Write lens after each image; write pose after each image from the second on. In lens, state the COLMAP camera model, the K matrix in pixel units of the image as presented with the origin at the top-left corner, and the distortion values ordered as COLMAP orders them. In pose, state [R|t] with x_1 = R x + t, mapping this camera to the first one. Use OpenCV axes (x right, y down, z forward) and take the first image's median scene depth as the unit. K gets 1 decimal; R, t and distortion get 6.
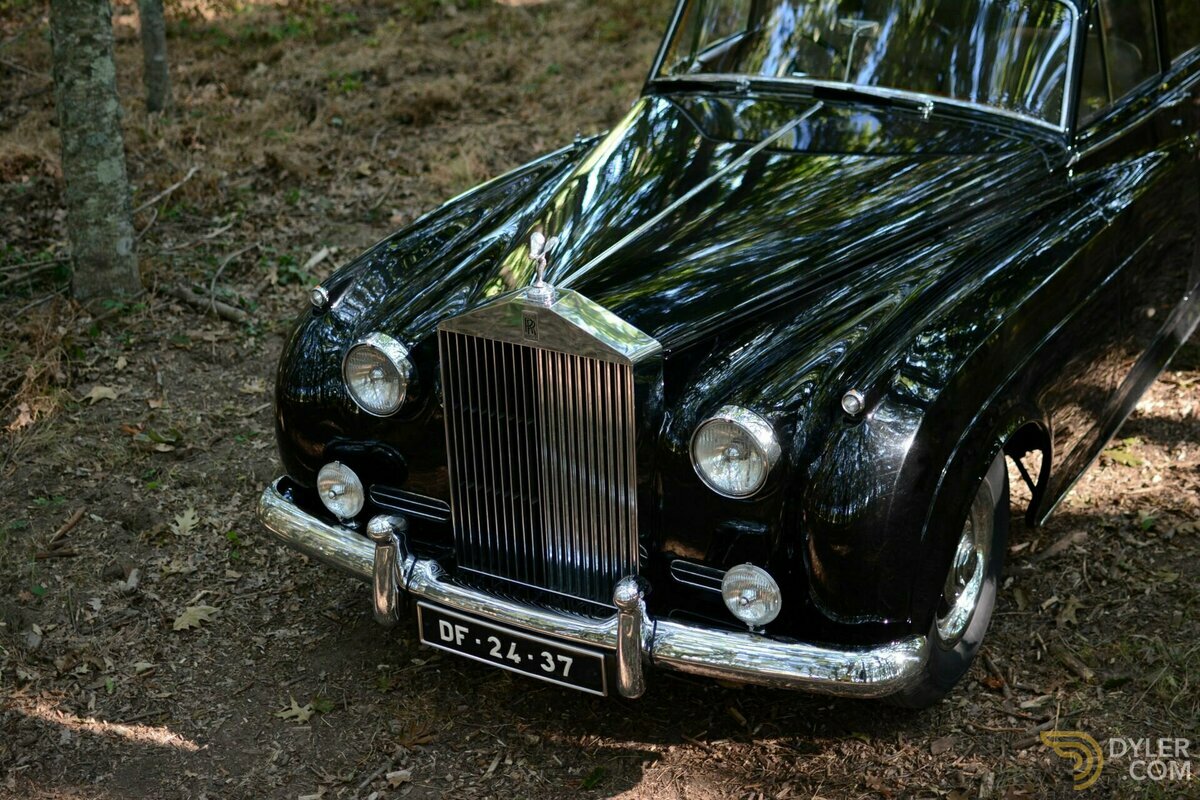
lens RADIAL K [[1839.6, 0, 600.0], [0, 1839.6, 400.0], [0, 0, 1]] dist [-0.171538, 0.112451]
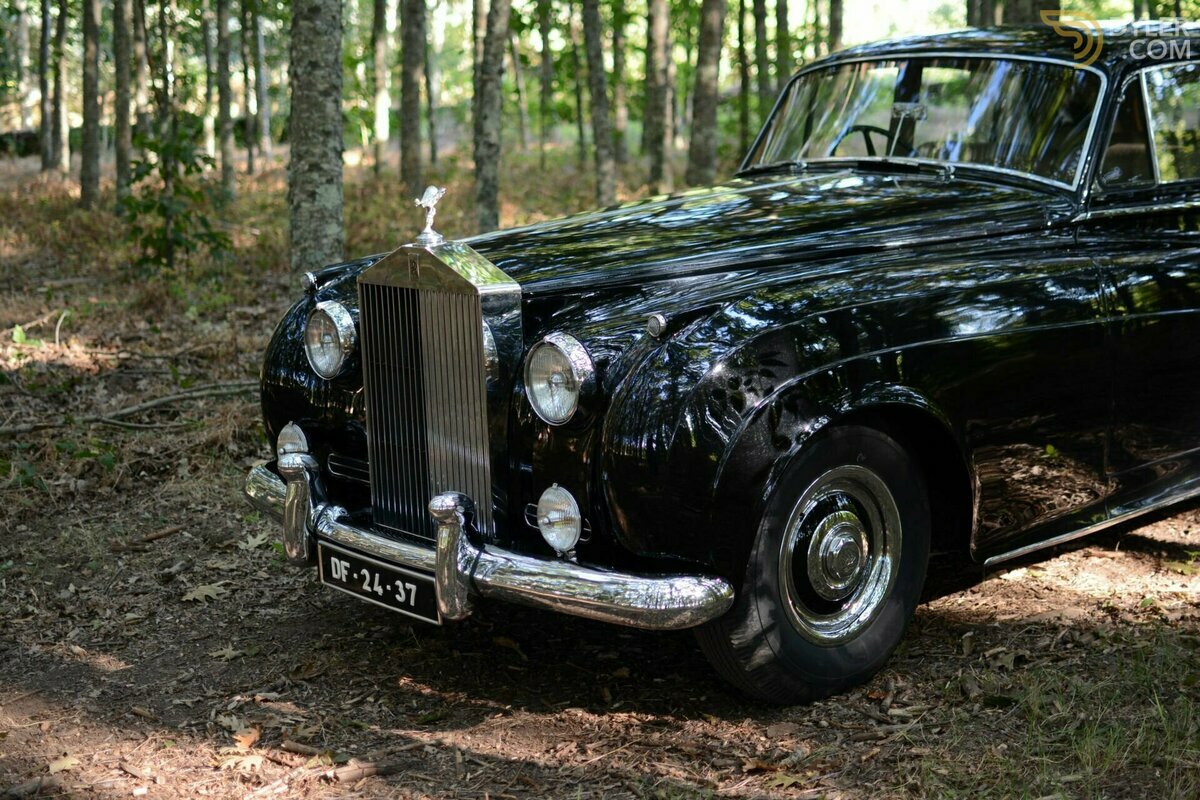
lens RADIAL K [[1839.6, 0, 600.0], [0, 1839.6, 400.0], [0, 0, 1]] dist [-0.171538, 0.112451]
pose [[0.945078, 0.056355, -0.321949, 0.391953], [-0.126411, 0.971392, -0.201043, 0.223886], [0.301409, 0.230699, 0.925165, 0.049060]]
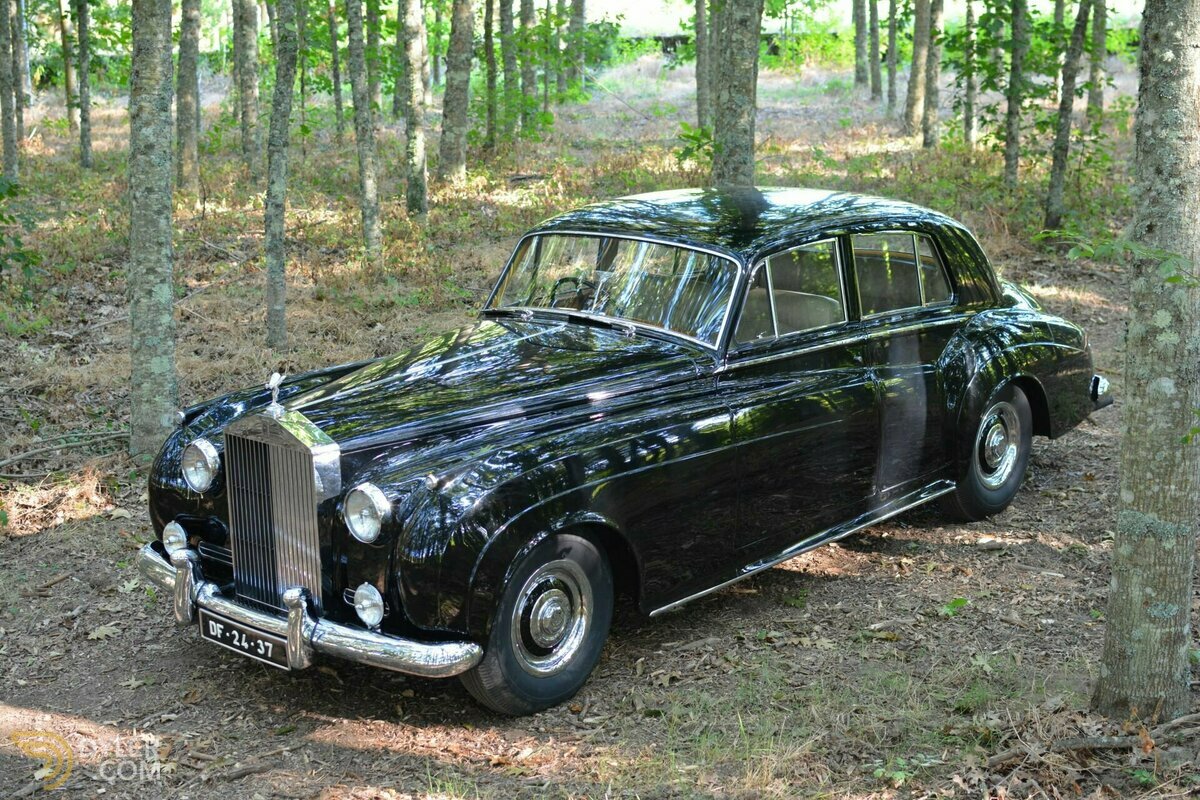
lens RADIAL K [[1839.6, 0, 600.0], [0, 1839.6, 400.0], [0, 0, 1]] dist [-0.171538, 0.112451]
pose [[0.980218, 0.060752, -0.188364, 0.513455], [-0.093208, 0.981276, -0.168552, 0.165240], [0.174597, 0.182774, 0.967527, -0.466248]]
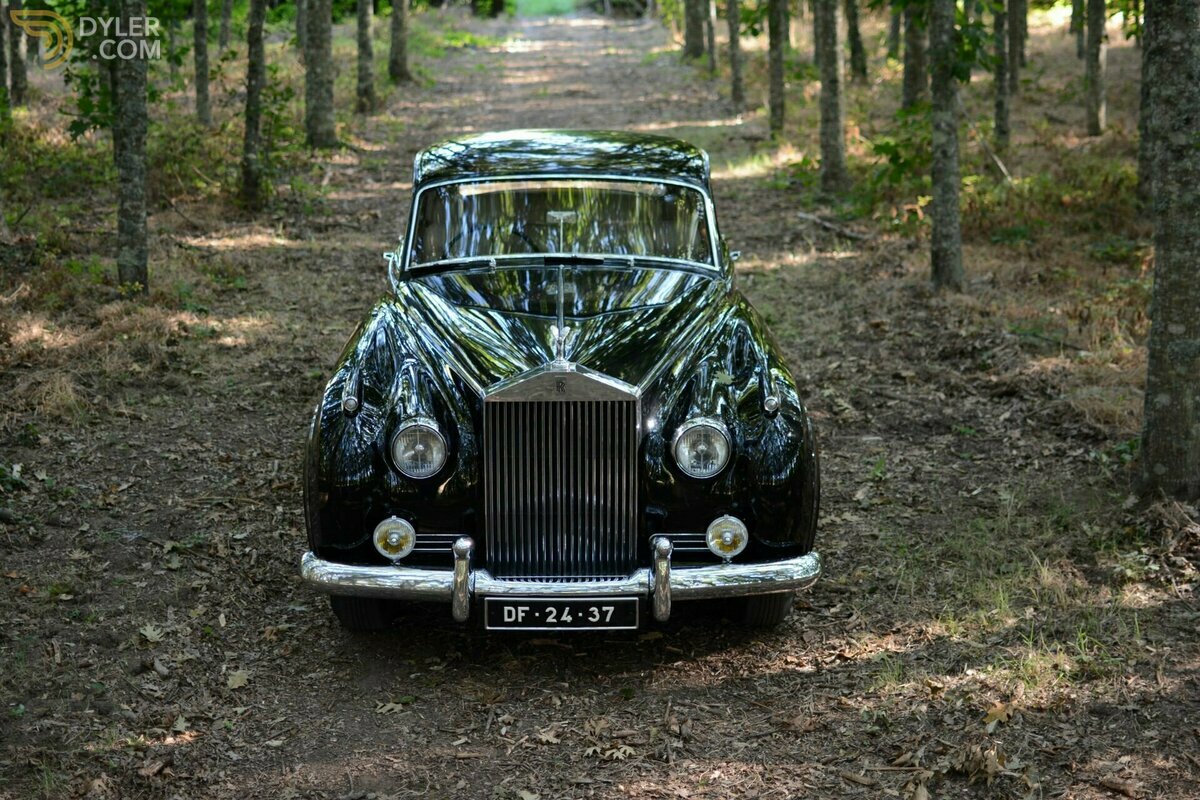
lens RADIAL K [[1839.6, 0, 600.0], [0, 1839.6, 400.0], [0, 0, 1]] dist [-0.171538, 0.112451]
pose [[0.850088, -0.093314, 0.518309, -0.741684], [0.184810, 0.974446, -0.127676, 0.158362], [-0.493150, 0.204325, 0.845609, -0.266697]]
